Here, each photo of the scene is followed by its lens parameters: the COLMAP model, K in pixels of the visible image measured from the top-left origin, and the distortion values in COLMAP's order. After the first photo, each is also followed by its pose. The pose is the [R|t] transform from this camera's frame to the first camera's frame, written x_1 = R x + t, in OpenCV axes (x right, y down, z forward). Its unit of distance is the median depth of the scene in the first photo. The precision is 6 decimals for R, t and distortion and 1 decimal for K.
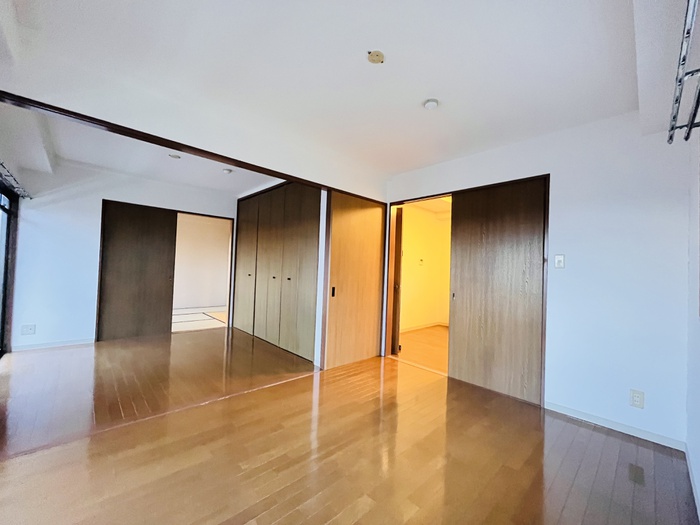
lens RADIAL K [[282.9, 0, 350.0], [0, 282.9, 262.5], [0, 0, 1]] dist [-0.001120, -0.000521]
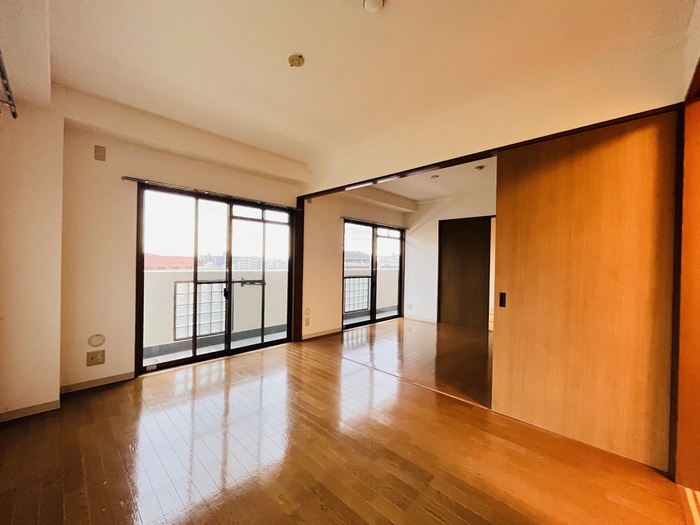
lens RADIAL K [[282.9, 0, 350.0], [0, 282.9, 262.5], [0, 0, 1]] dist [-0.001120, -0.000521]
pose [[0.054049, -0.034673, -0.997936, 0.527609], [0.001797, 0.999399, -0.034627, 0.033270], [0.998537, 0.000078, 0.054079, 0.533331]]
